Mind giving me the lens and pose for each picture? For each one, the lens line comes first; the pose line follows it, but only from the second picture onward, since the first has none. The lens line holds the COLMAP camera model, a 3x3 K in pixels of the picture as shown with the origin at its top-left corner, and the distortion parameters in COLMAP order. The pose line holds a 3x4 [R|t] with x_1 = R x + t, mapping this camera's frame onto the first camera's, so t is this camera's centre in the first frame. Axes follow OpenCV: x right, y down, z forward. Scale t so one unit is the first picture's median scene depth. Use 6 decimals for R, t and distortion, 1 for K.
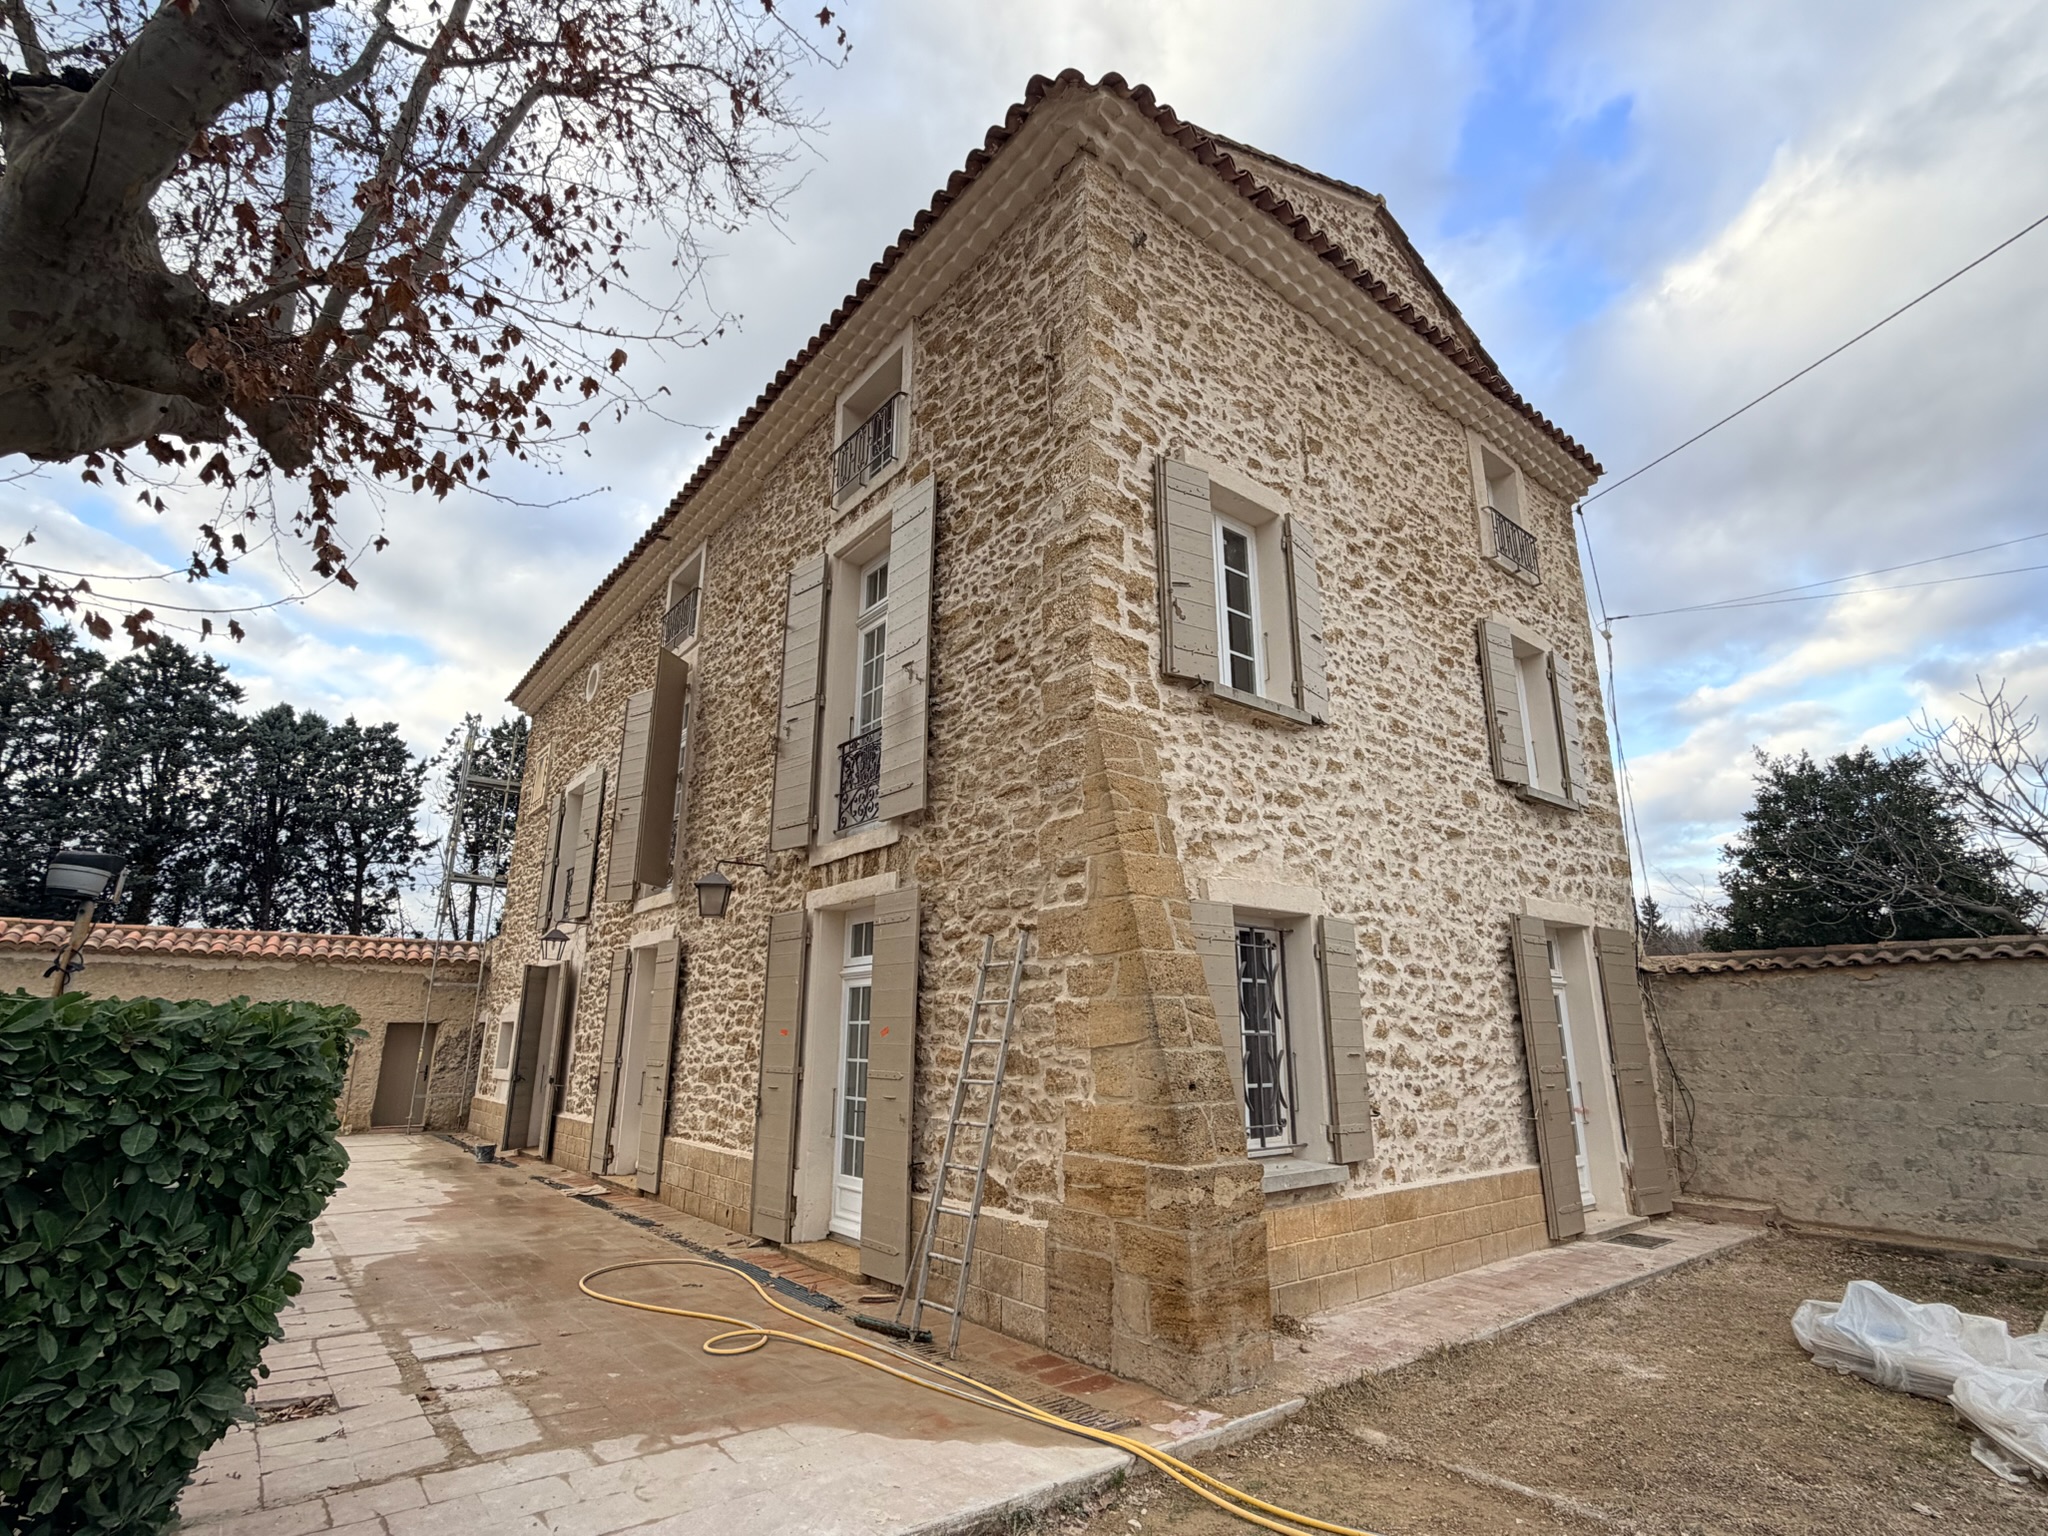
lens RADIAL K [[987.9, 0, 1036.9], [0, 987.9, 781.1], [0, 0, 1]] dist [-0.000818, -0.000404]
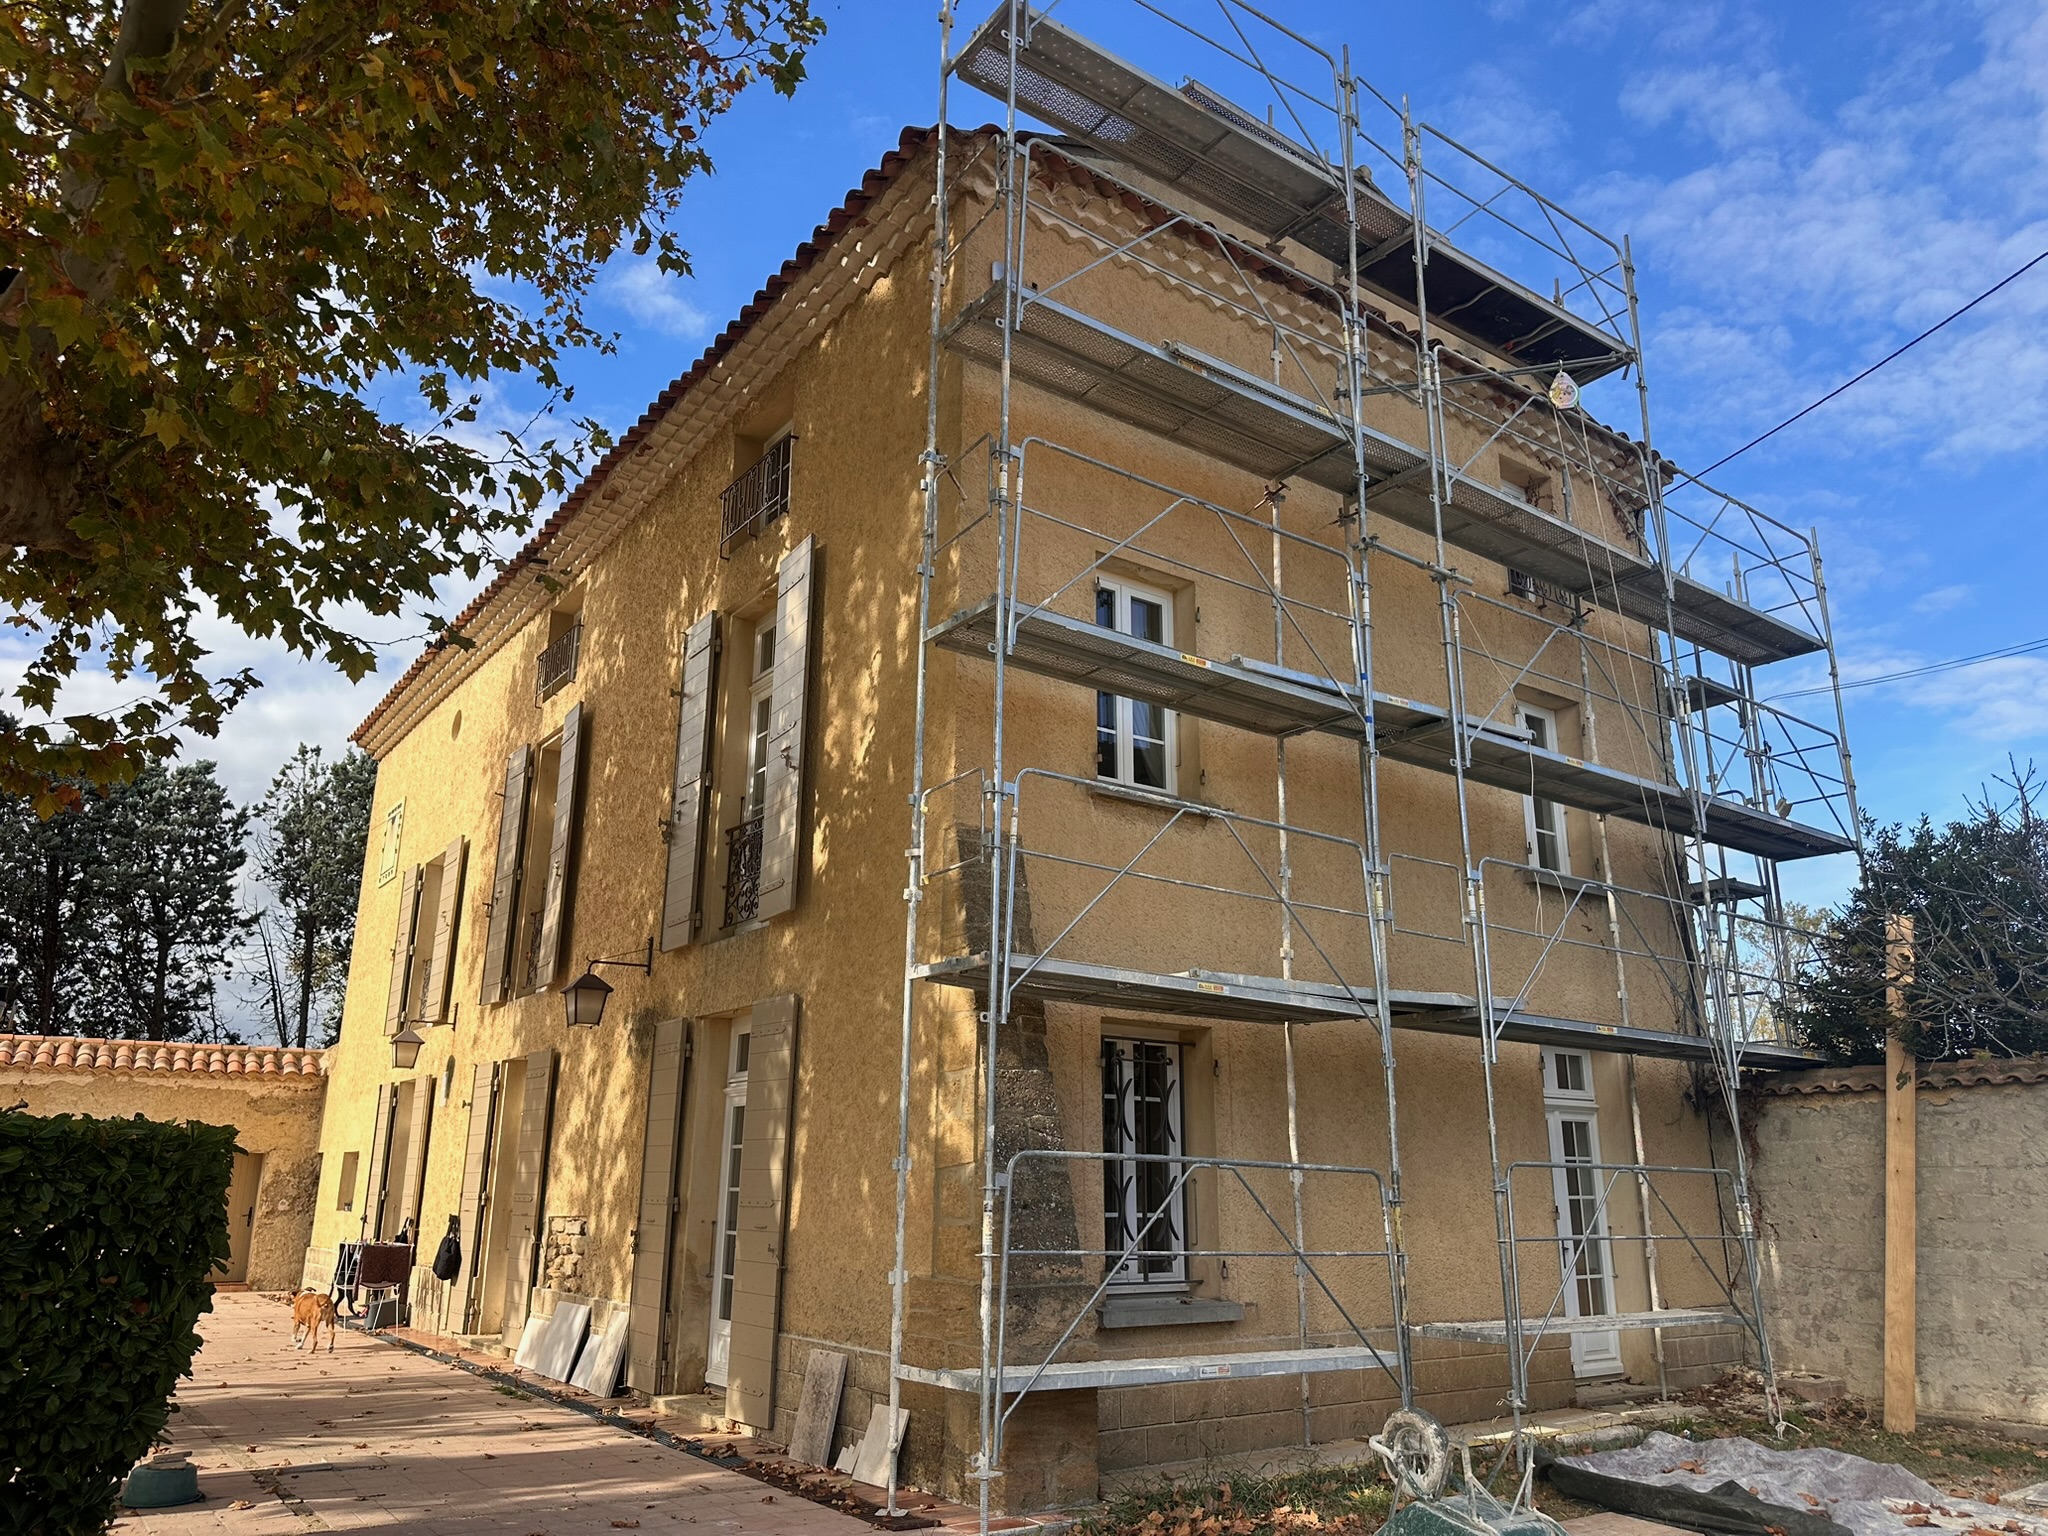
lens RADIAL K [[1456.3, 0, 1024.0], [0, 1456.3, 768.0], [0, 0, 1]] dist [0.027569, -0.032159]
pose [[0.998194, -0.010245, -0.059200, 0.050077], [0.008808, 0.999661, -0.024489, -0.020221], [0.059431, 0.023923, 0.997946, -0.097949]]
